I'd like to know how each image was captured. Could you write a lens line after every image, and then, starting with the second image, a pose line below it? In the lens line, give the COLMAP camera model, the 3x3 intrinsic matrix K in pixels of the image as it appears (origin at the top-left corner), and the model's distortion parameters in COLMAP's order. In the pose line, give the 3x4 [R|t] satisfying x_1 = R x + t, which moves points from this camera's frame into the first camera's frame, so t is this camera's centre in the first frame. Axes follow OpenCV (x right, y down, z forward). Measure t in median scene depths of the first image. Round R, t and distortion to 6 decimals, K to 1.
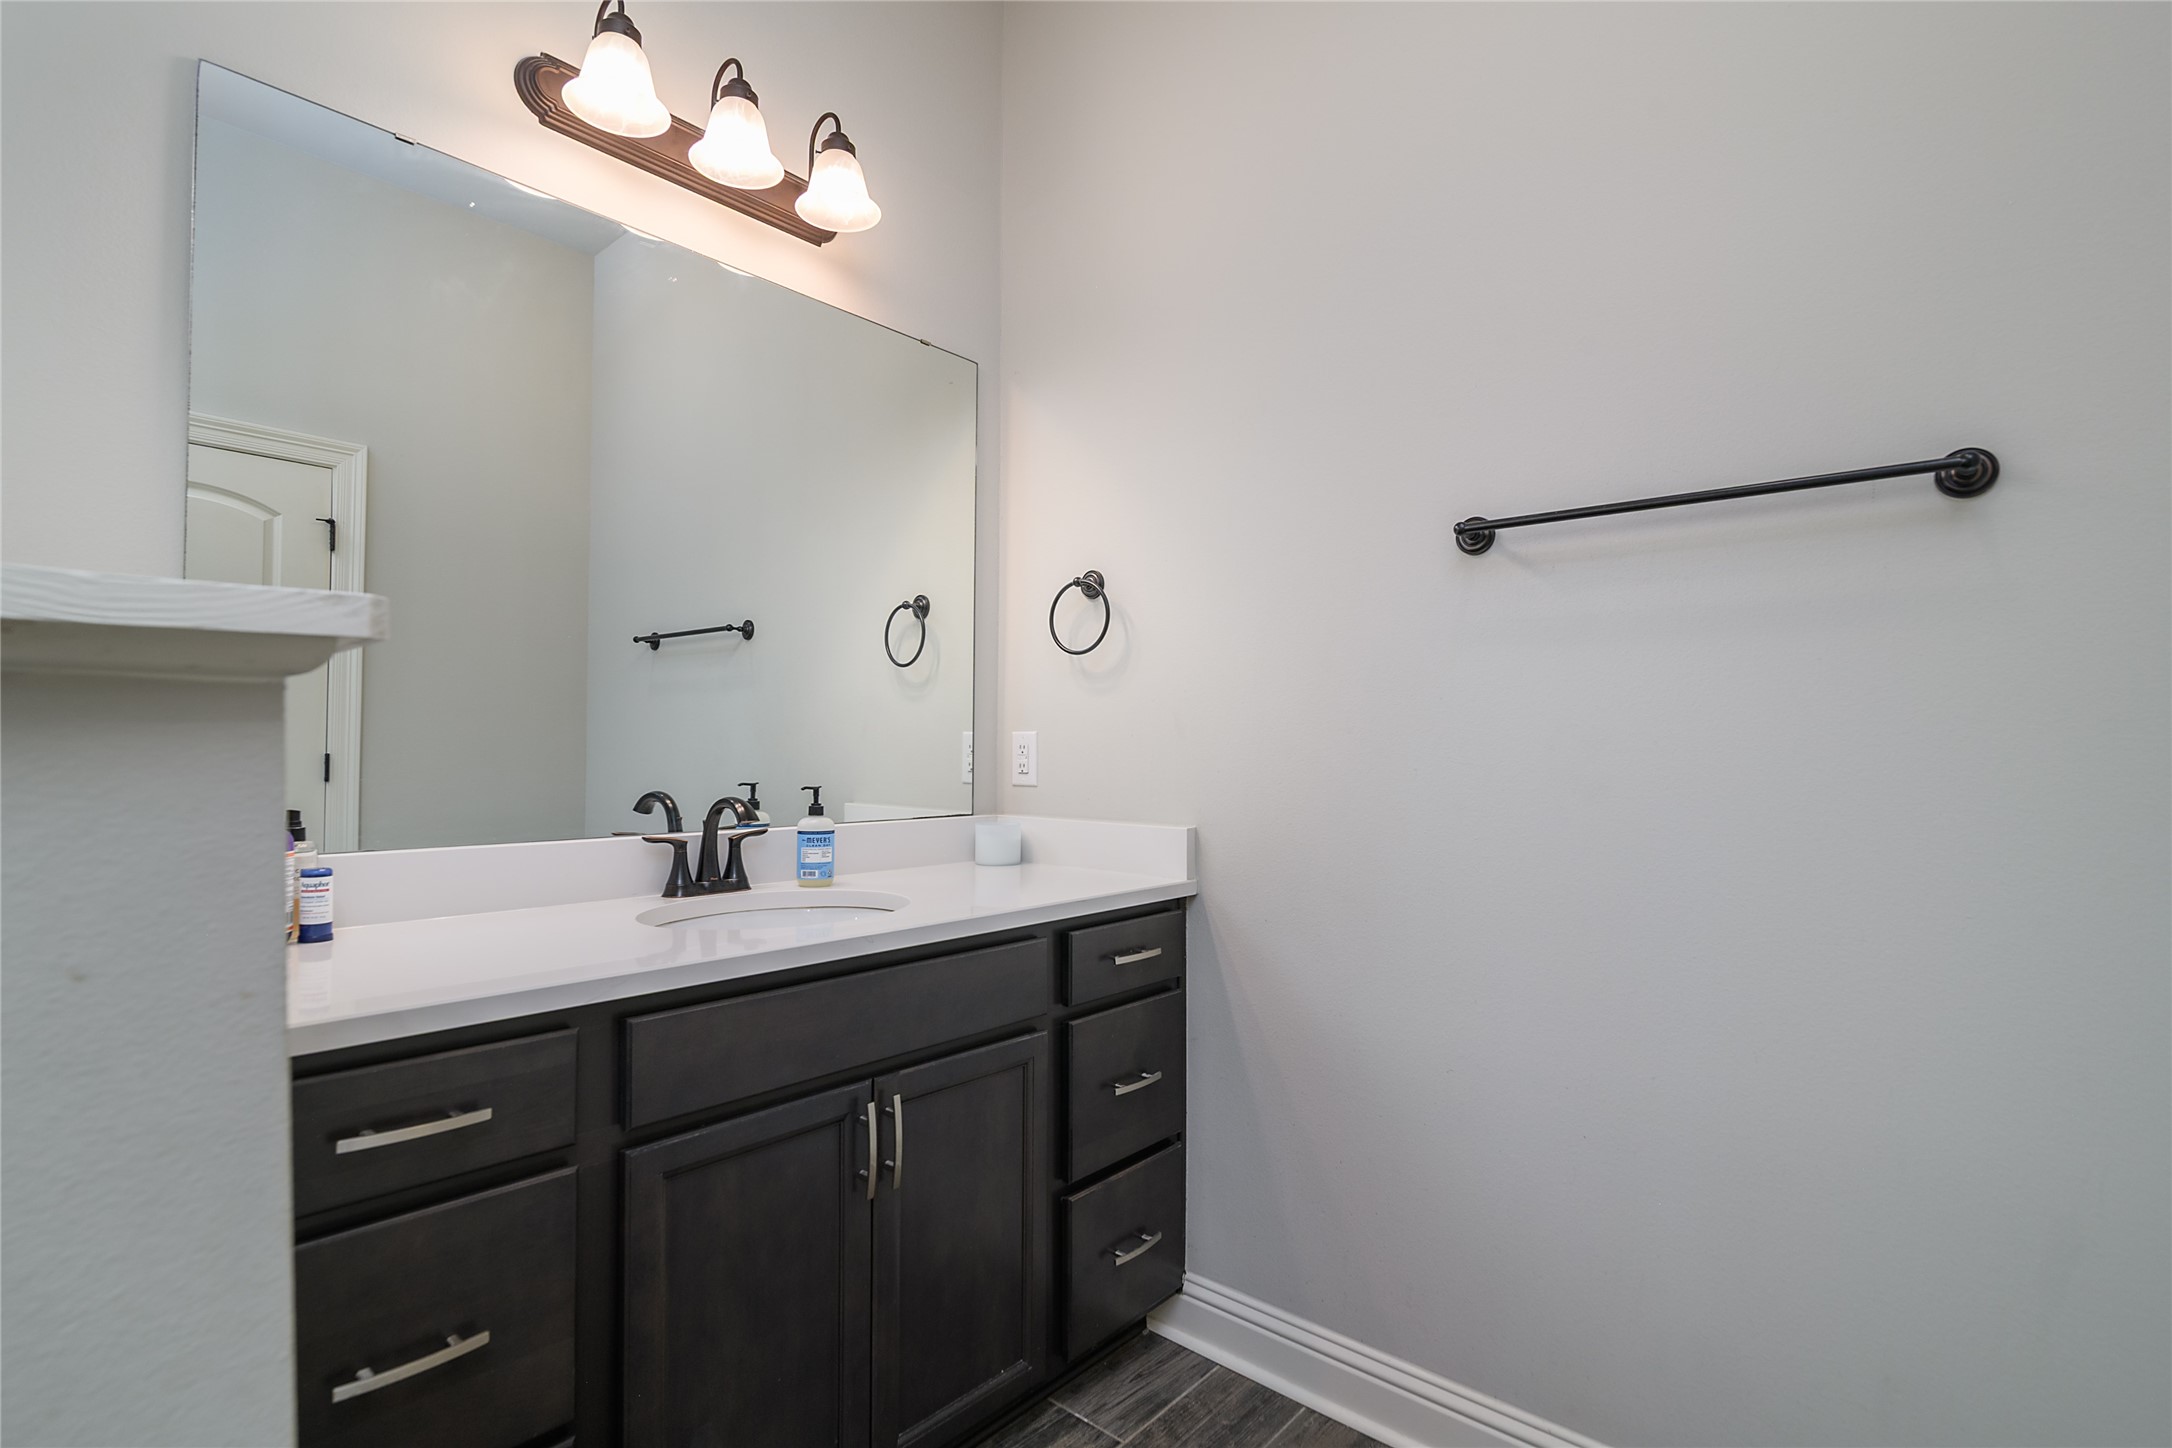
lens RADIAL K [[1014.3, 0, 1083.2], [0, 1014.3, 744.1], [0, 0, 1]] dist [-0.009844, -0.000365]
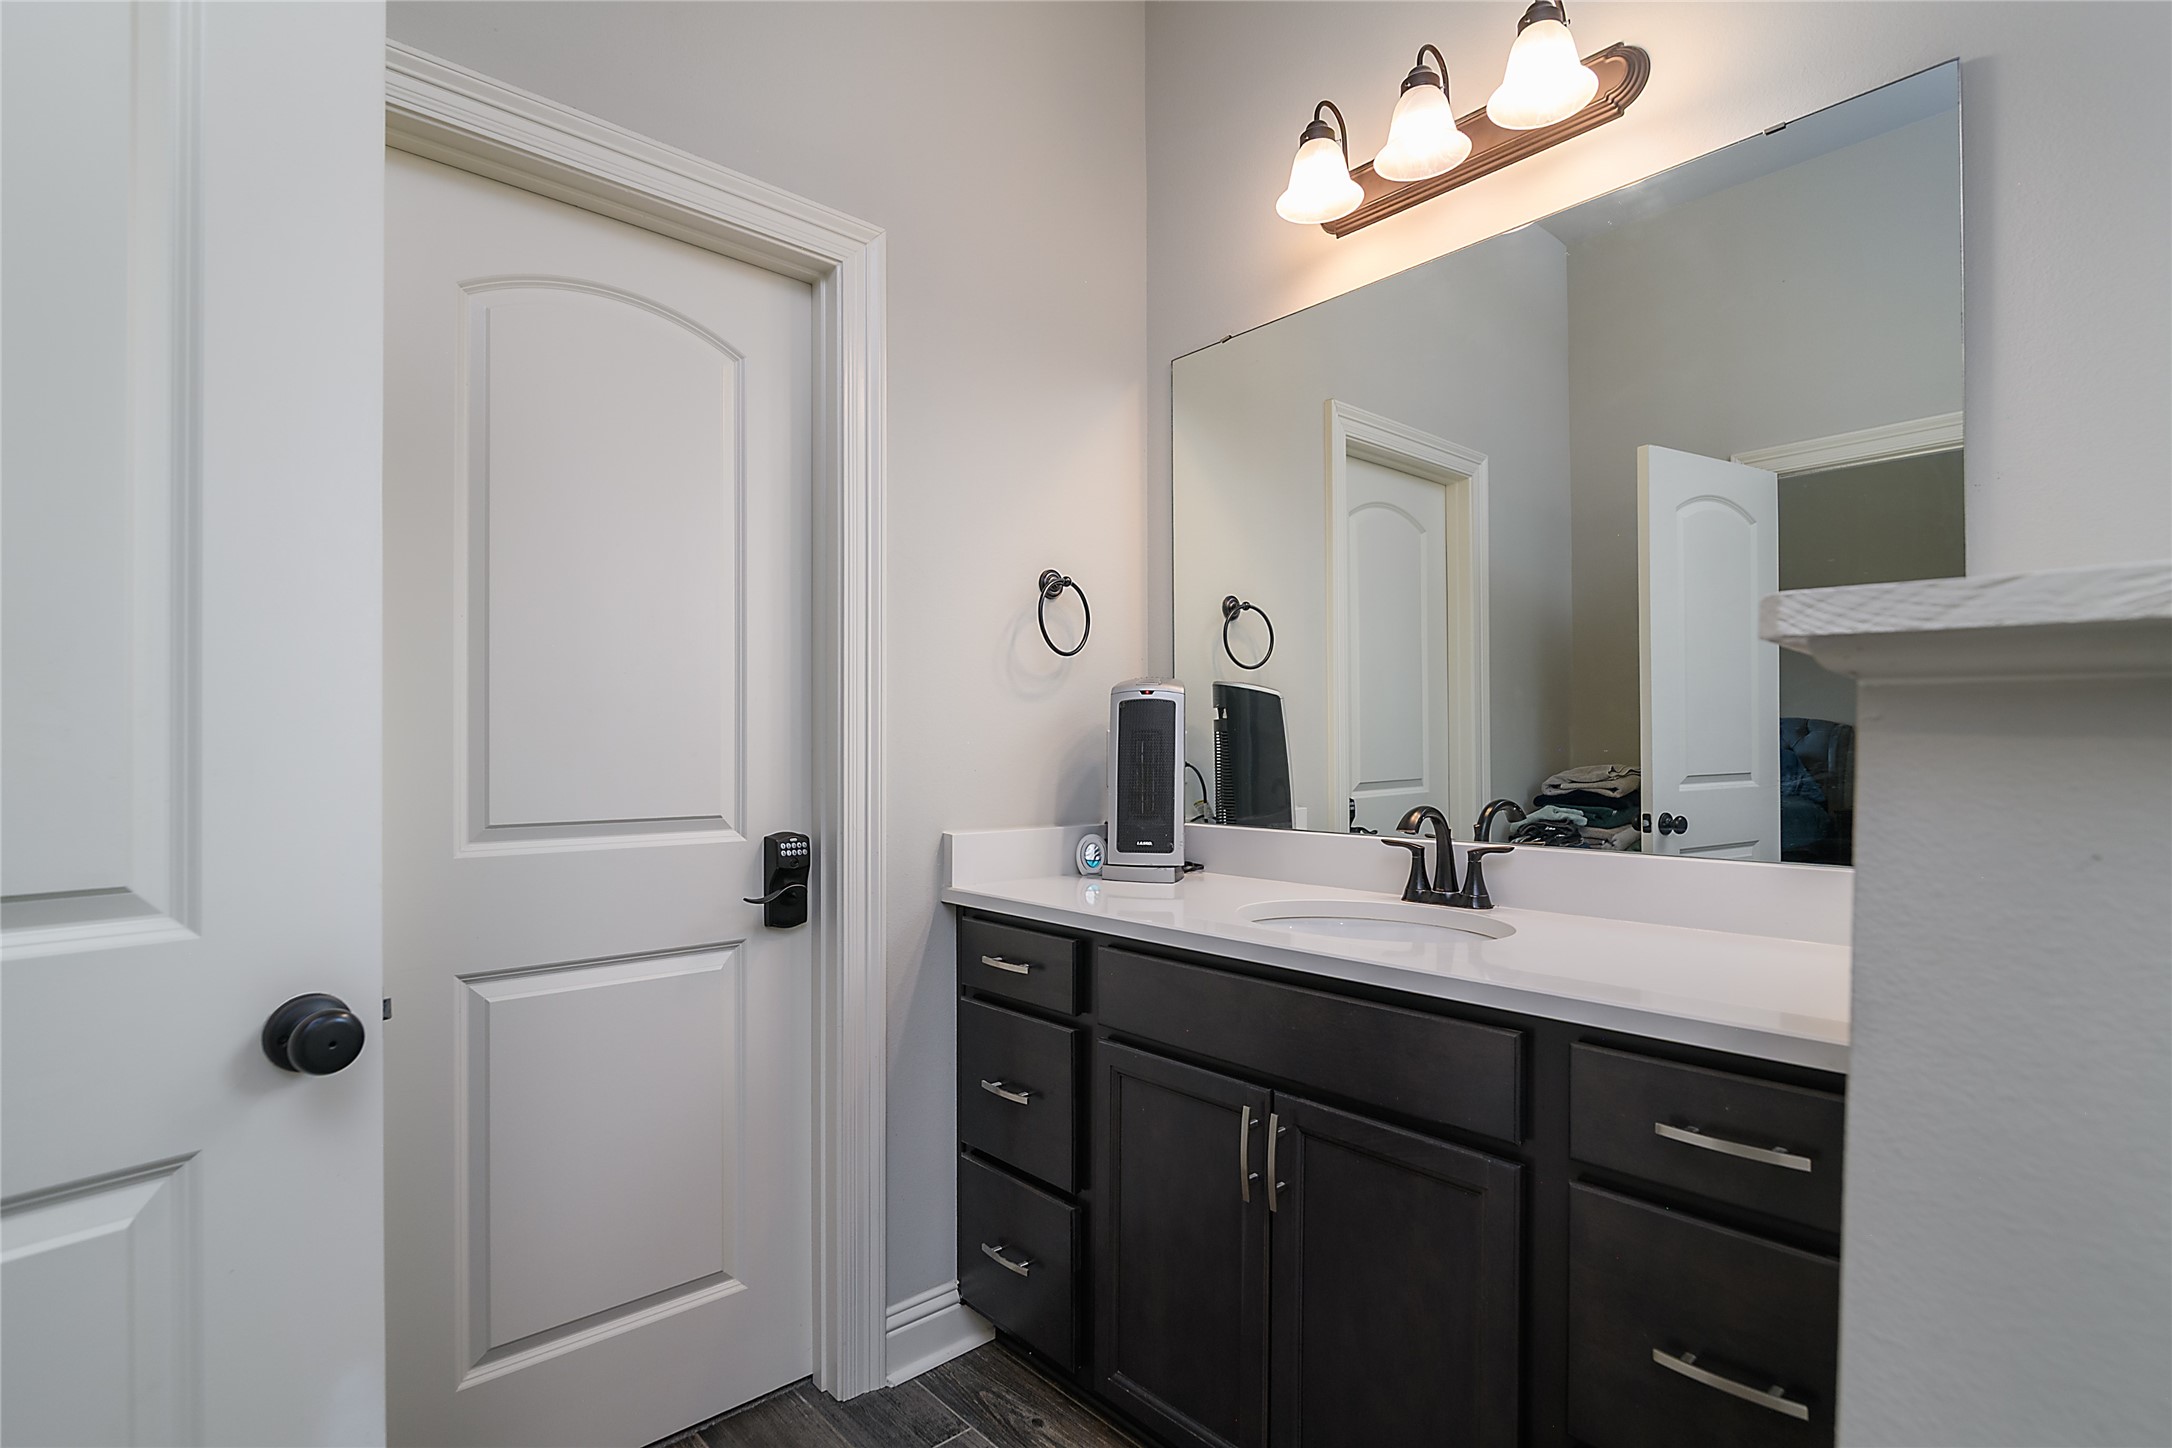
lens RADIAL K [[1030.3, 0, 1040.0], [0, 1030.3, 754.4], [0, 0, 1]] dist [-0.001045, -0.000111]
pose [[-0.141720, -0.003958, -0.989899, 0.682393], [0.005799, 0.999972, -0.004828, 0.004903], [0.989890, -0.006425, -0.141693, 0.764887]]
